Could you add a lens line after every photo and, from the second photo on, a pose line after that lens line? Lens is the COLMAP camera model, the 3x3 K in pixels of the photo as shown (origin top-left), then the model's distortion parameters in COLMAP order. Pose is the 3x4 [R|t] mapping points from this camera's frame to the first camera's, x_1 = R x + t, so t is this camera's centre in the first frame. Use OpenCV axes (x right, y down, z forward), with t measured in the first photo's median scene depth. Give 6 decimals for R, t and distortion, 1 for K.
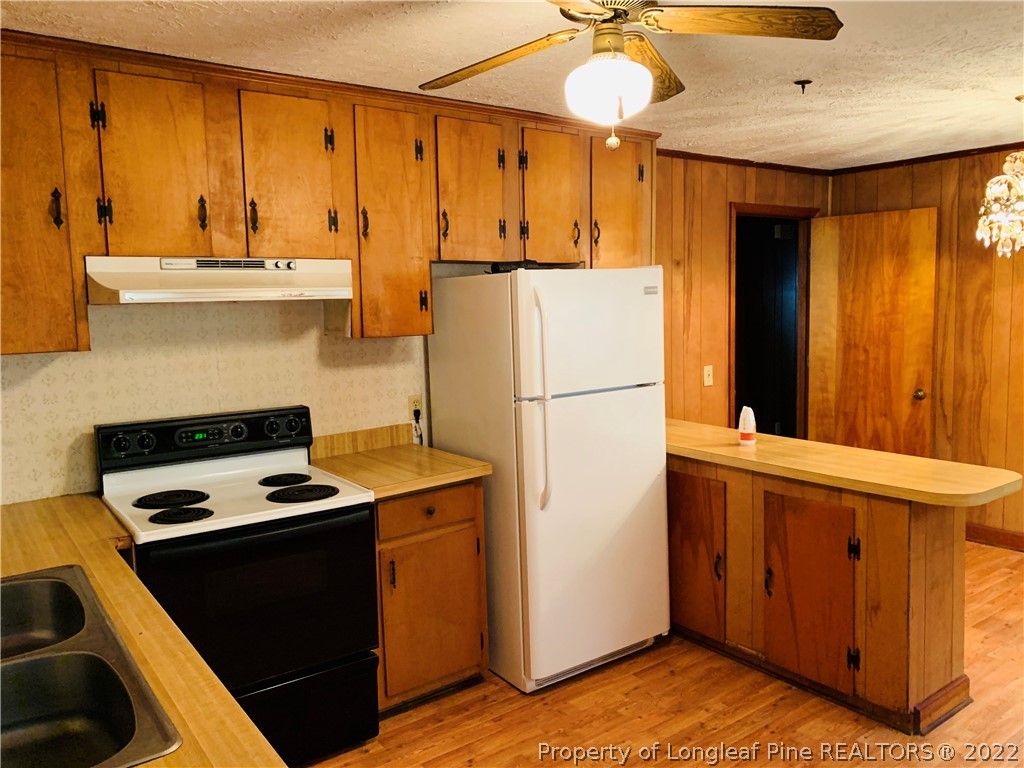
lens RADIAL K [[785.6, 0, 518.0], [0, 785.6, 374.6], [0, 0, 1]] dist [0.052151, -0.058334]
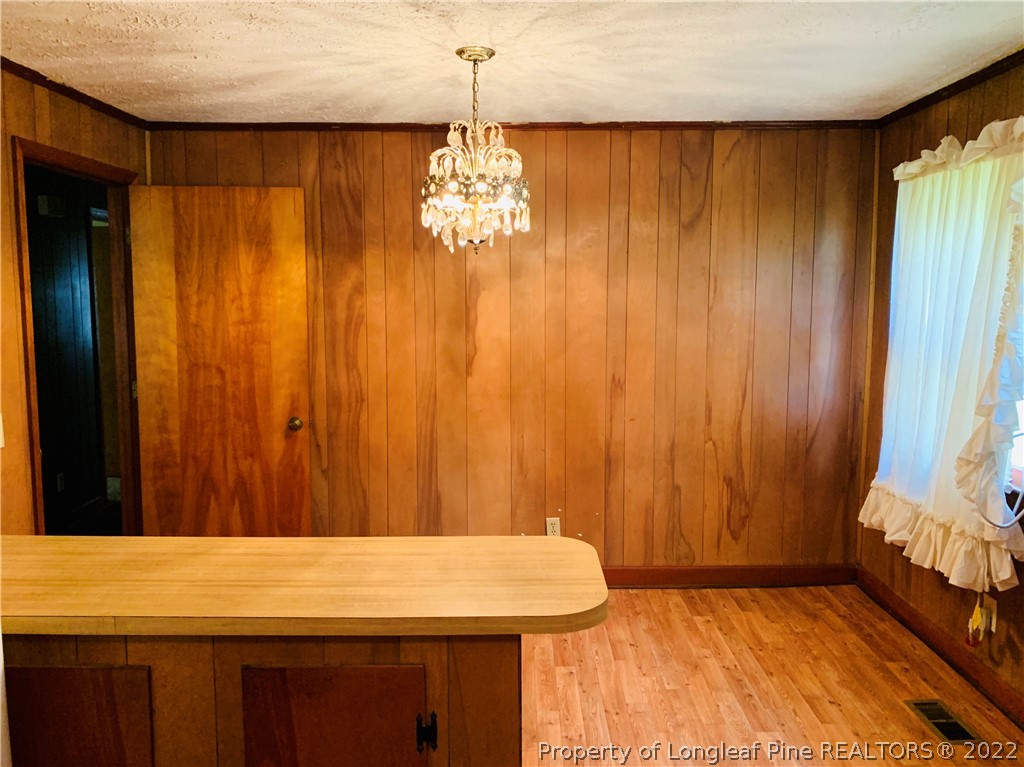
lens RADIAL K [[800.6, 0, 514.1], [0, 800.6, 367.0], [0, 0, 1]] dist [0.010647, -0.003975]
pose [[0.601518, -0.053956, 0.797035, 0.007745], [0.065657, 0.997680, 0.017988, -0.045575], [-0.796156, 0.041511, 0.603665, 0.494495]]
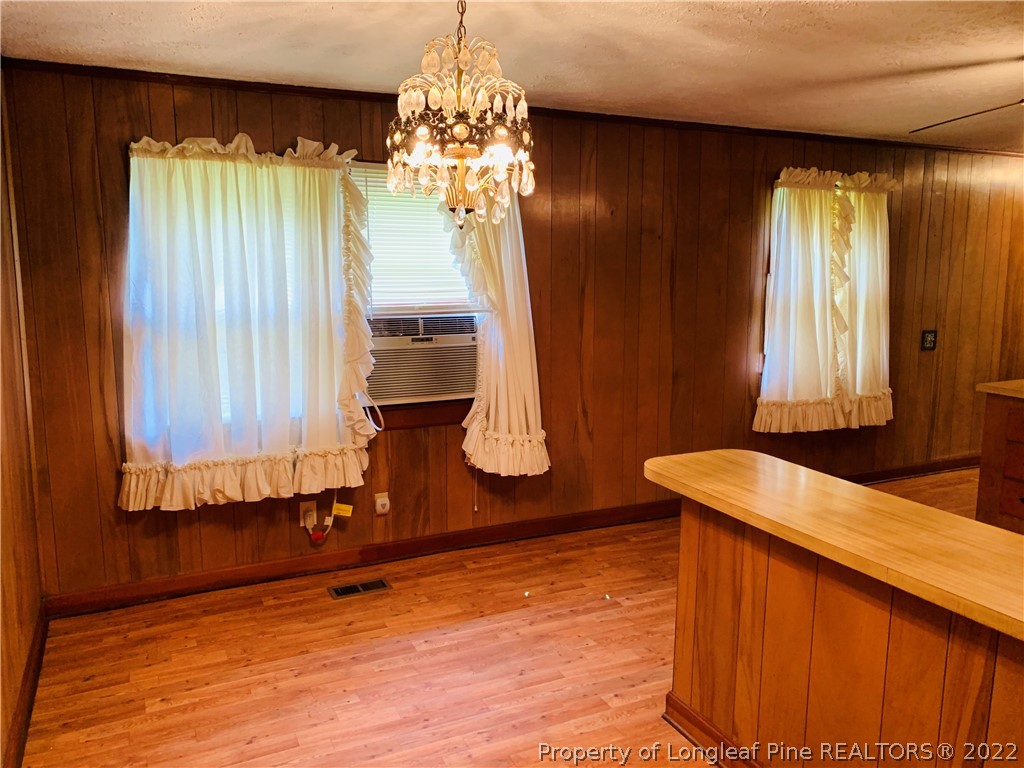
lens RADIAL K [[787.1, 0, 528.0], [0, 787.1, 386.8], [0, 0, 1]] dist [0.040377, -0.042328]
pose [[-0.984580, -0.012320, 0.174501, 0.503349], [0.032987, 0.966546, 0.254365, -0.181535], [-0.171797, 0.256199, -0.951235, 1.606951]]
